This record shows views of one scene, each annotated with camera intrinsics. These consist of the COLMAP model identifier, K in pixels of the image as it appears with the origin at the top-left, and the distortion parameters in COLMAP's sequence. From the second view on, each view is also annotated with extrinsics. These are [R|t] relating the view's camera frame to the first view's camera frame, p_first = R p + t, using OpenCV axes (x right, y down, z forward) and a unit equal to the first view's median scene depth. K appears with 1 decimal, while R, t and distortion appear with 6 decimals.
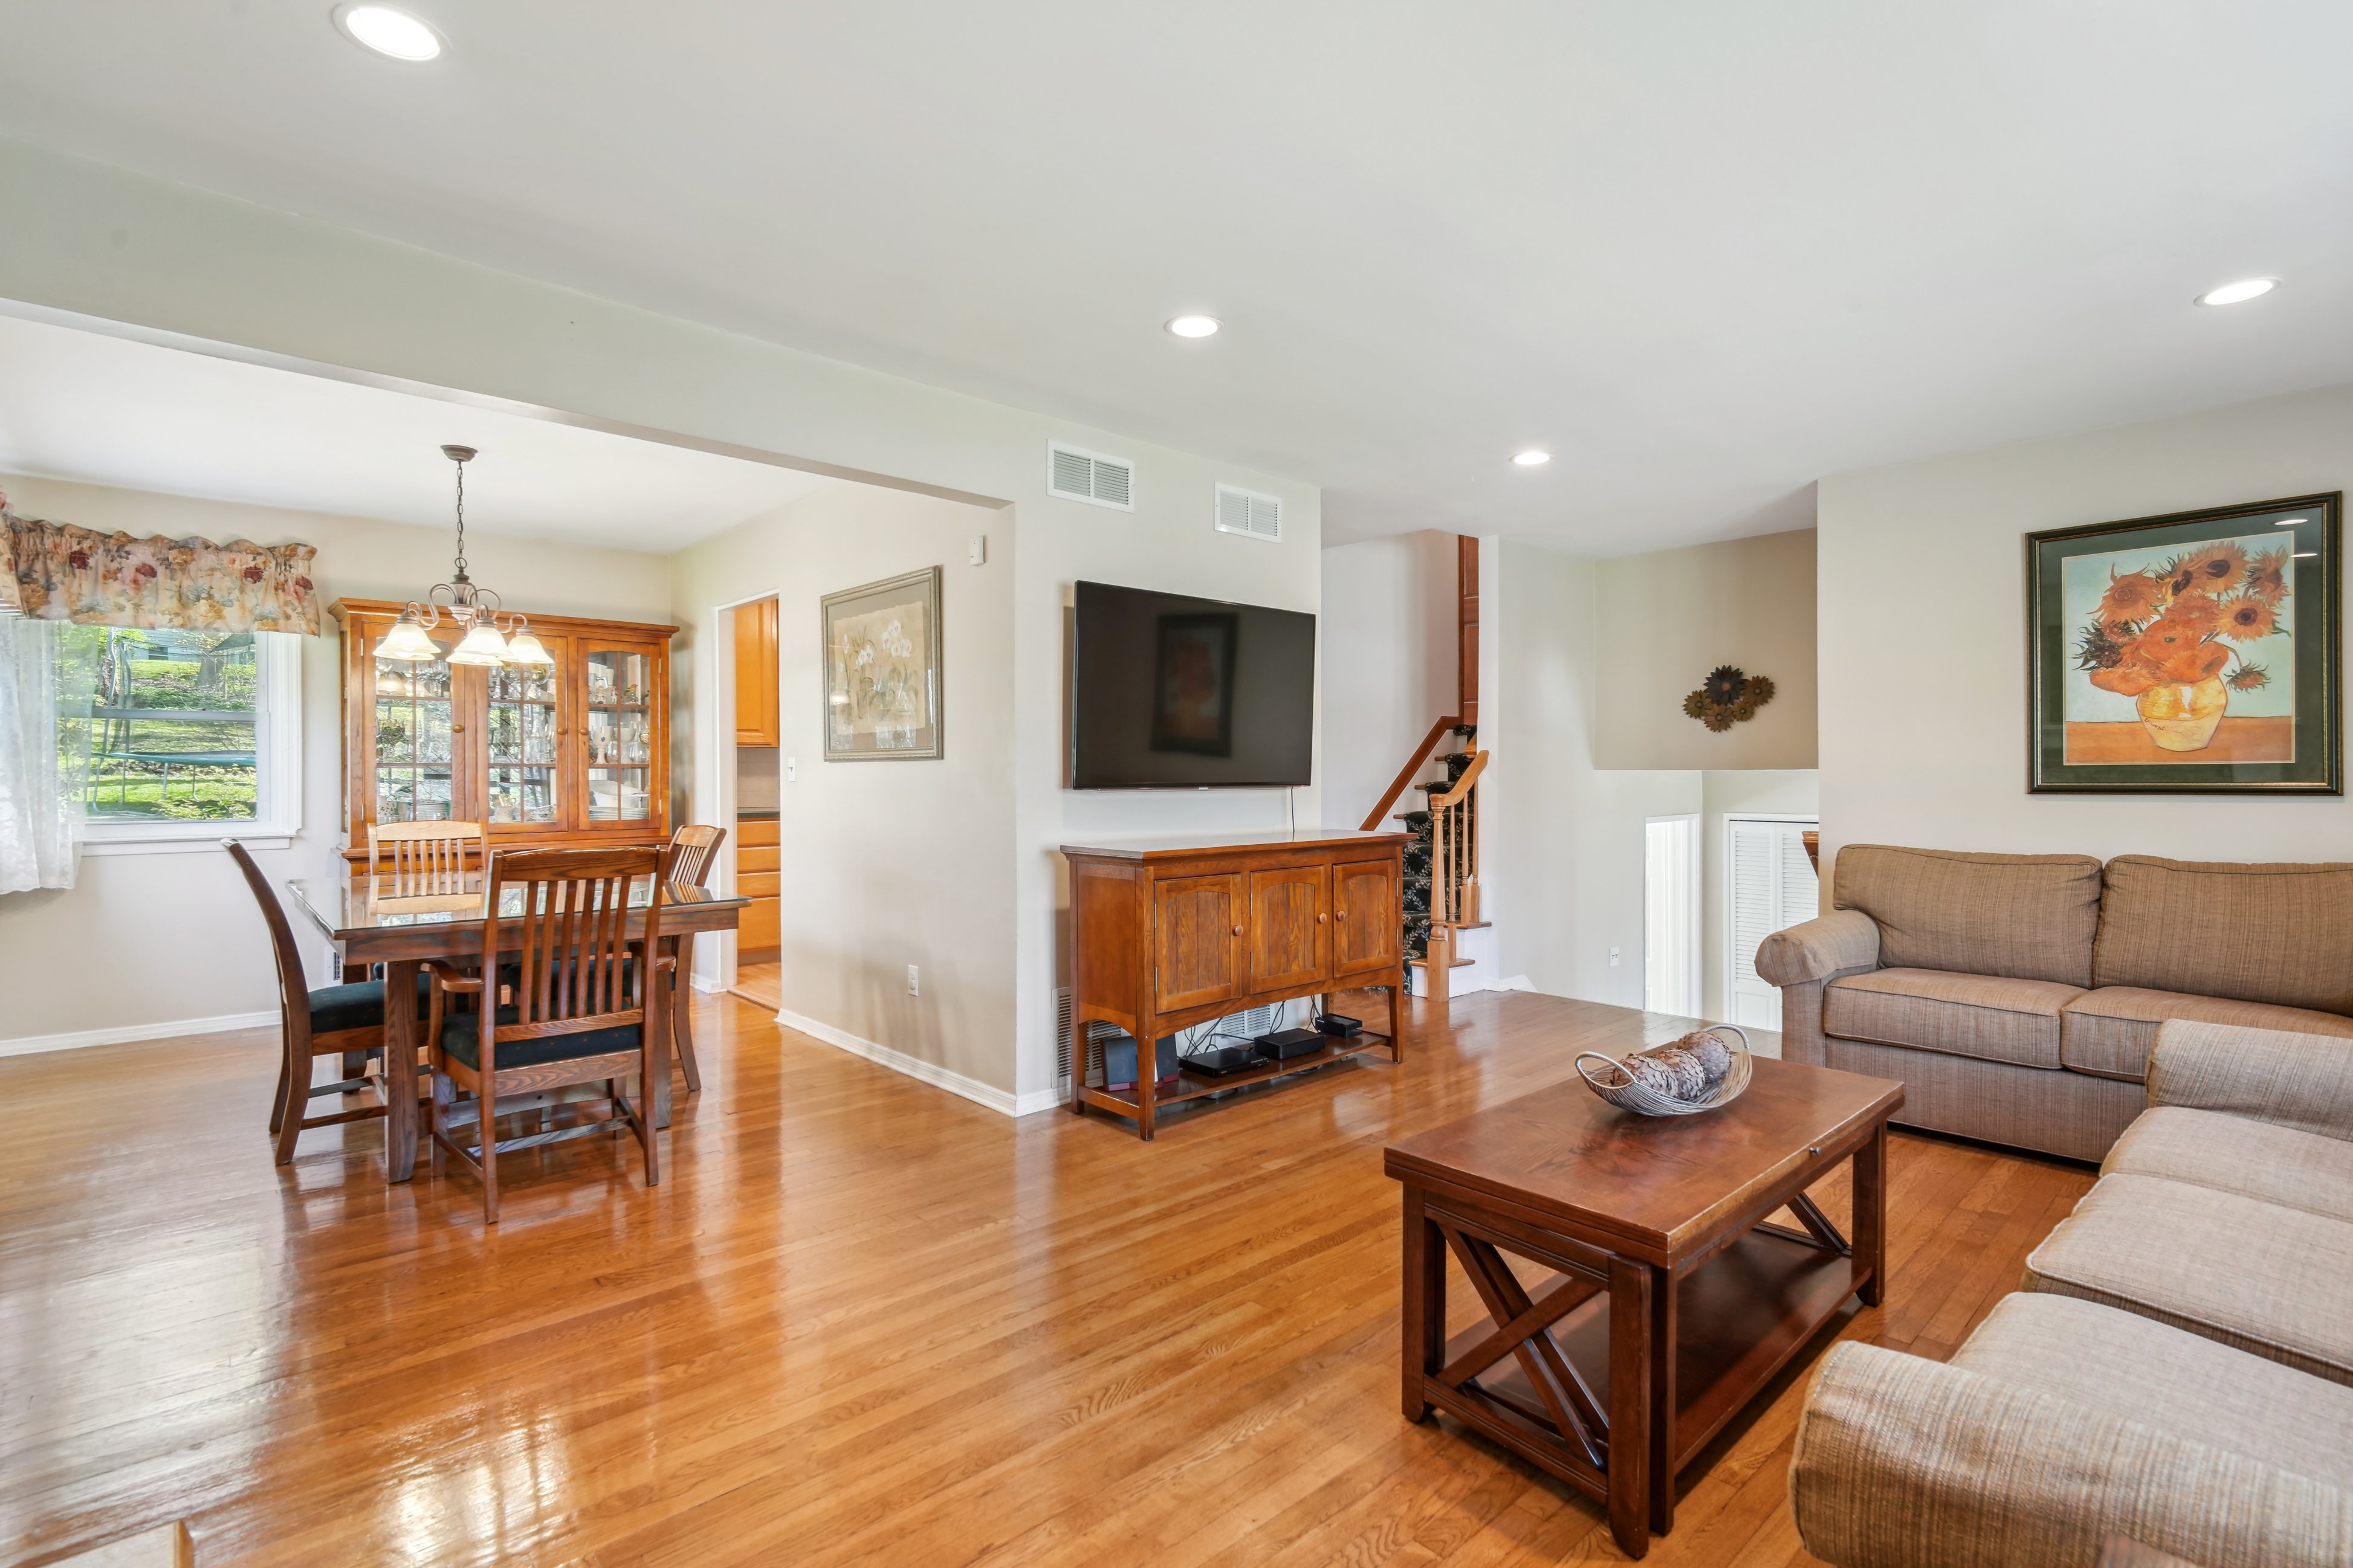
lens RADIAL K [[1117.8, 0, 1180.5], [0, 1117.8, 786.7], [0, 0, 1]] dist [-0.003118, 0.000670]
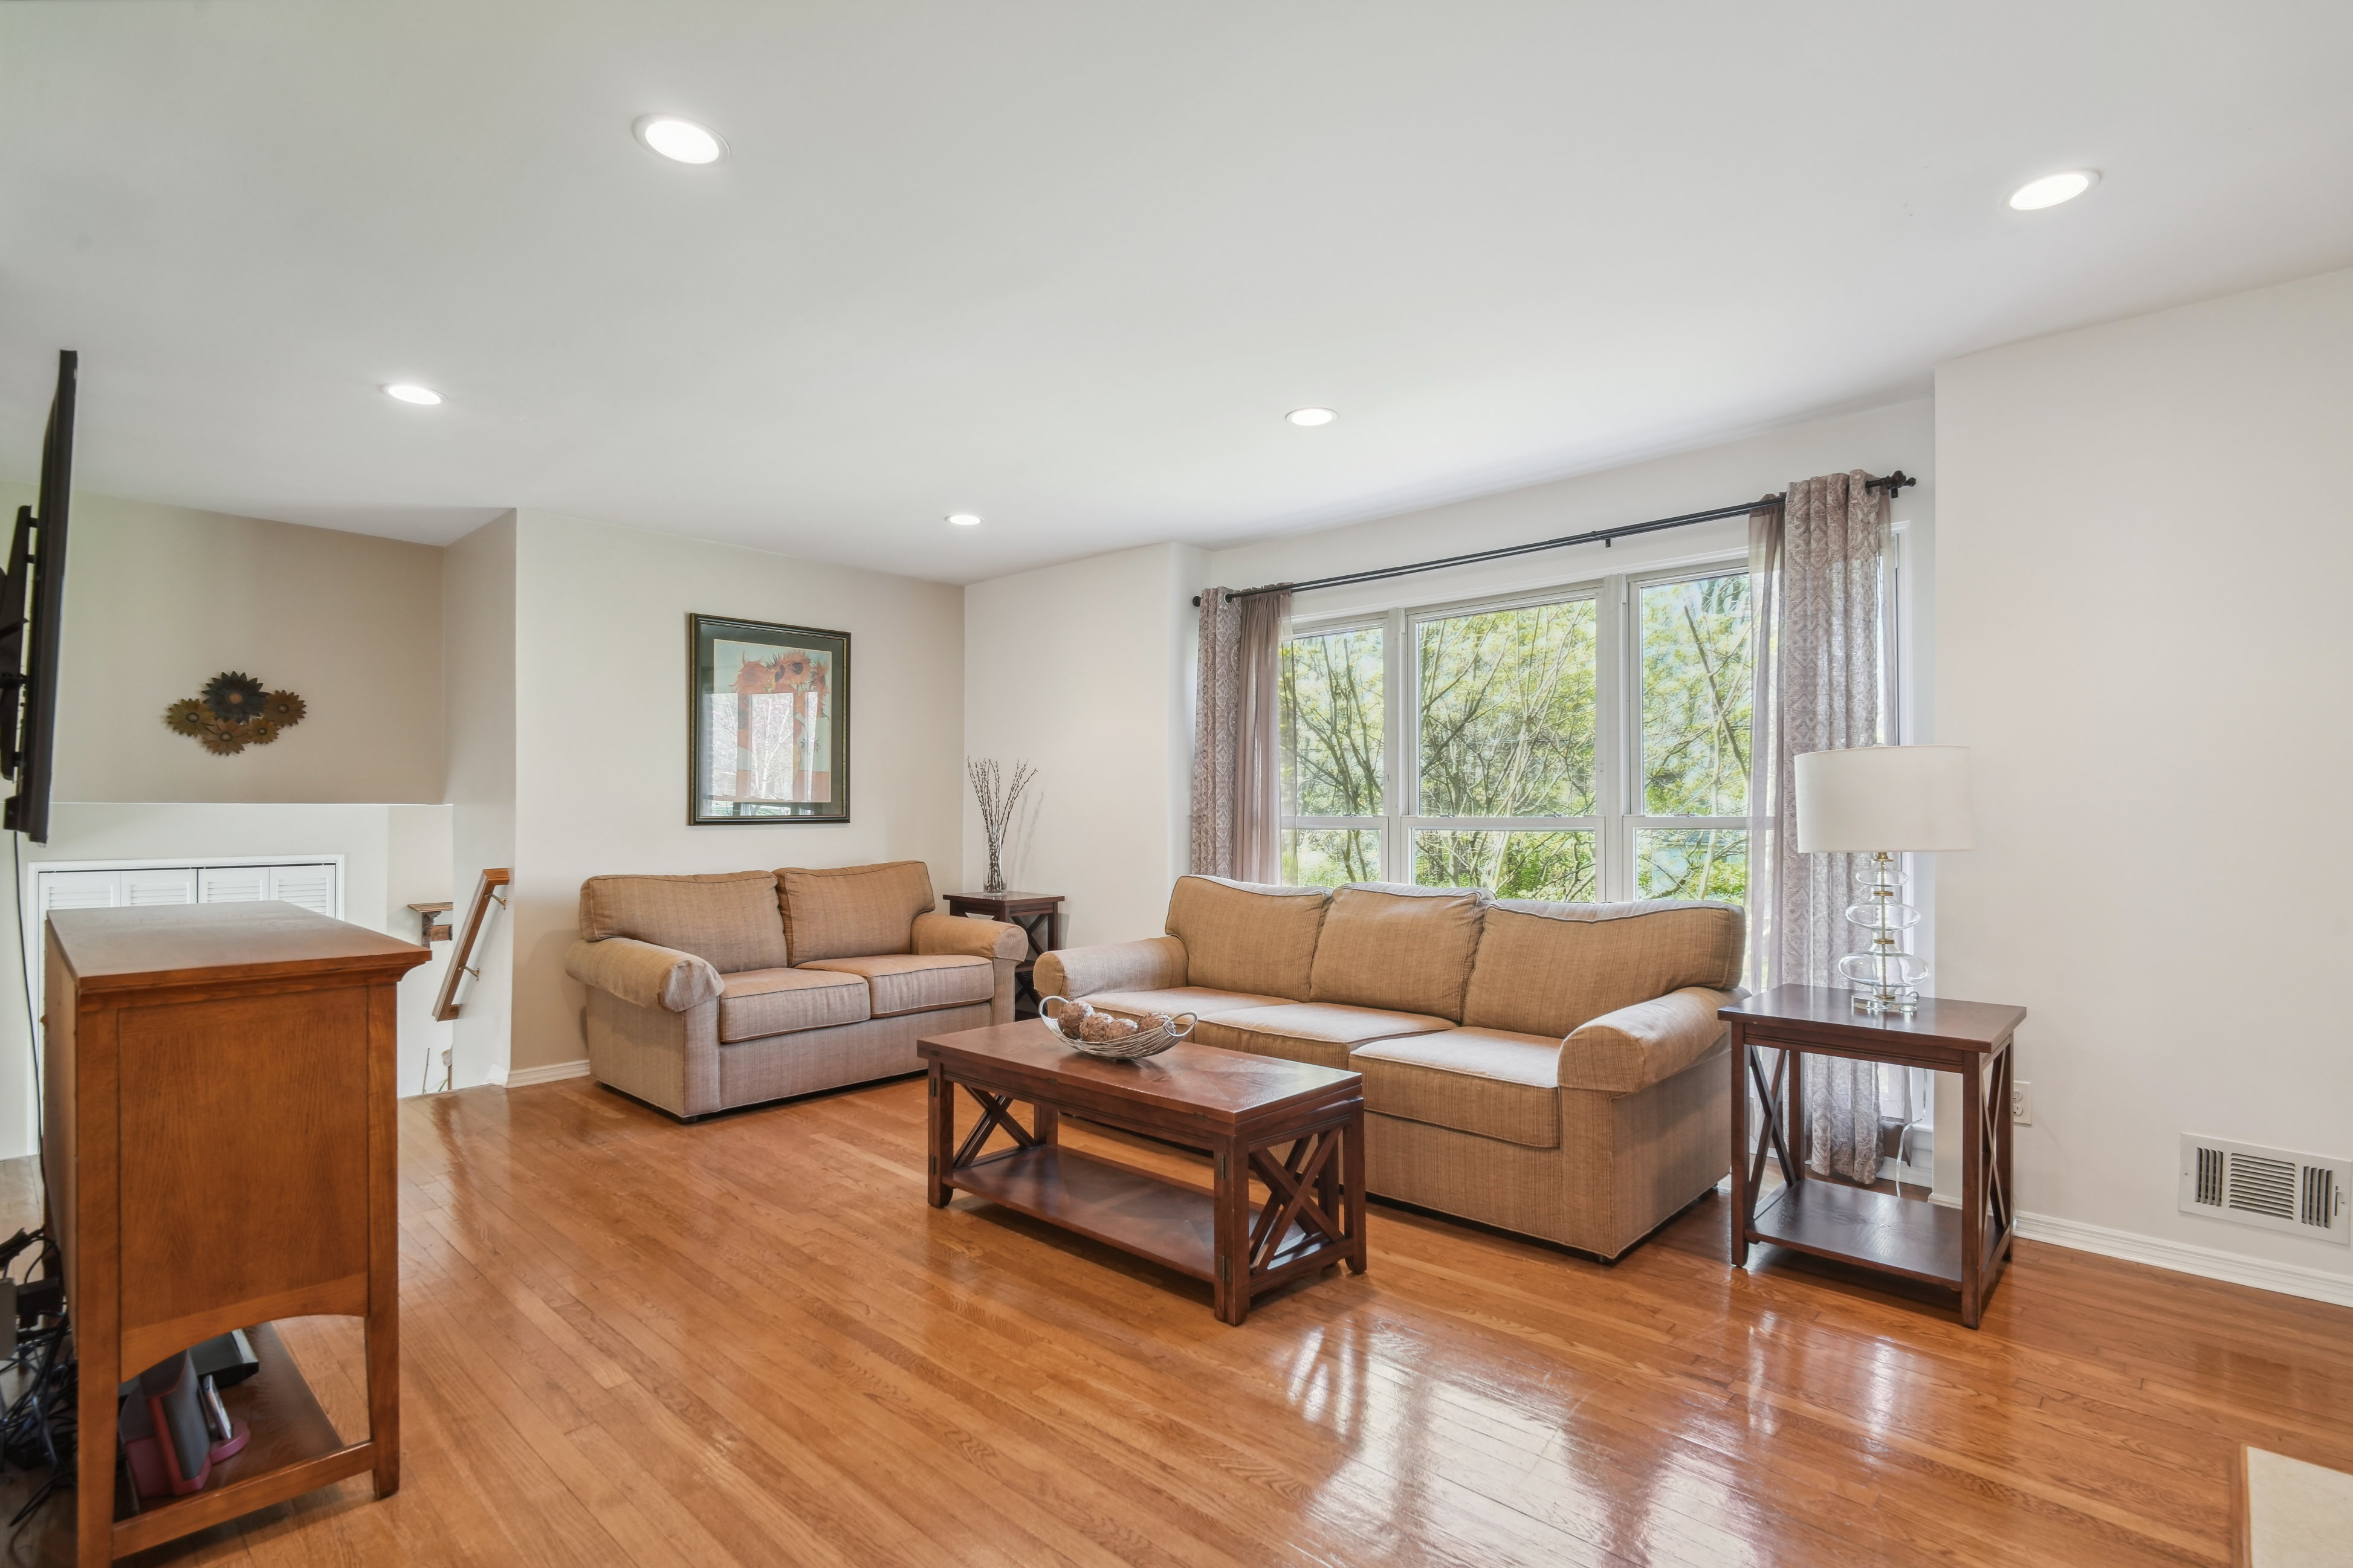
lens RADIAL K [[1117.8, 0, 1178.1], [0, 1117.8, 782.1], [0, 0, 1]] dist [-0.003118, 0.000670]
pose [[-0.088559, 0.028501, 0.995663, -0.566324], [0.013631, 0.999532, -0.027399, 0.000444], [-0.995978, 0.011145, -0.088906, 0.639922]]
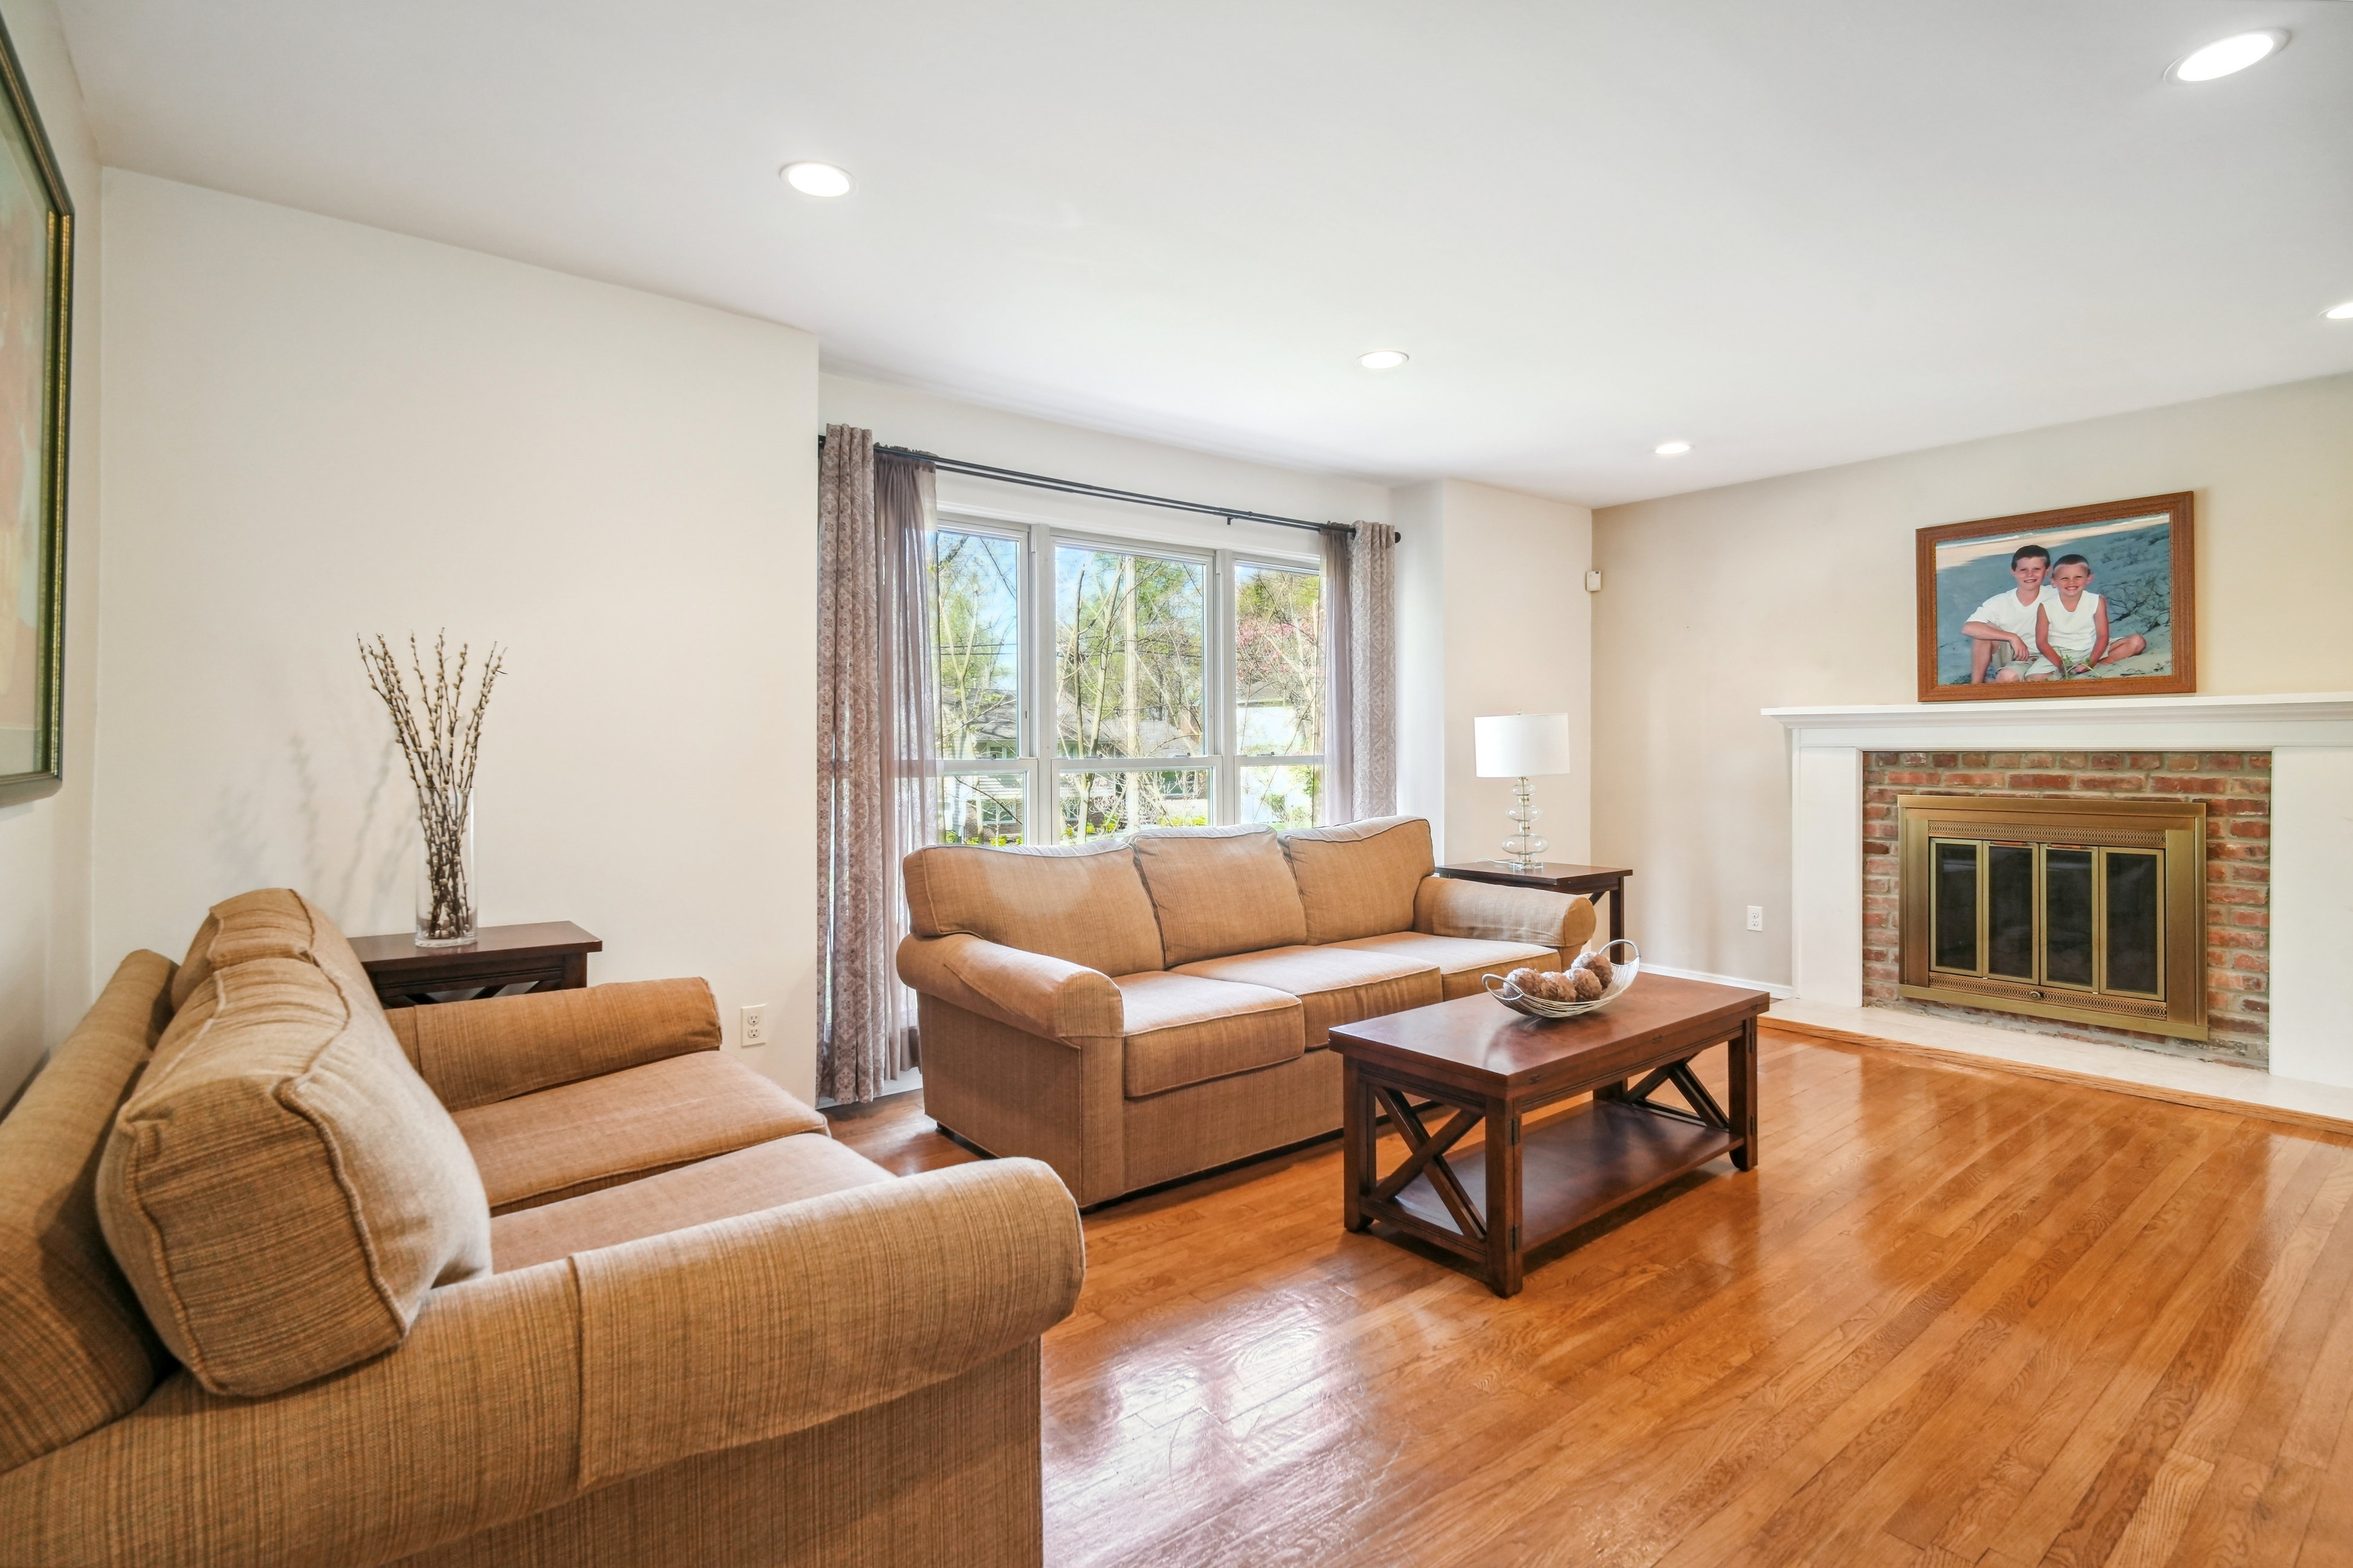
lens RADIAL K [[1117.8, 0, 1181.0], [0, 1117.8, 749.7], [0, 0, 1]] dist [-0.003118, 0.000670]
pose [[-0.997931, 0.004746, 0.064126, 0.488035], [0.005193, 0.999963, 0.006795, -0.009267], [-0.064092, 0.007114, -0.997919, 1.409209]]
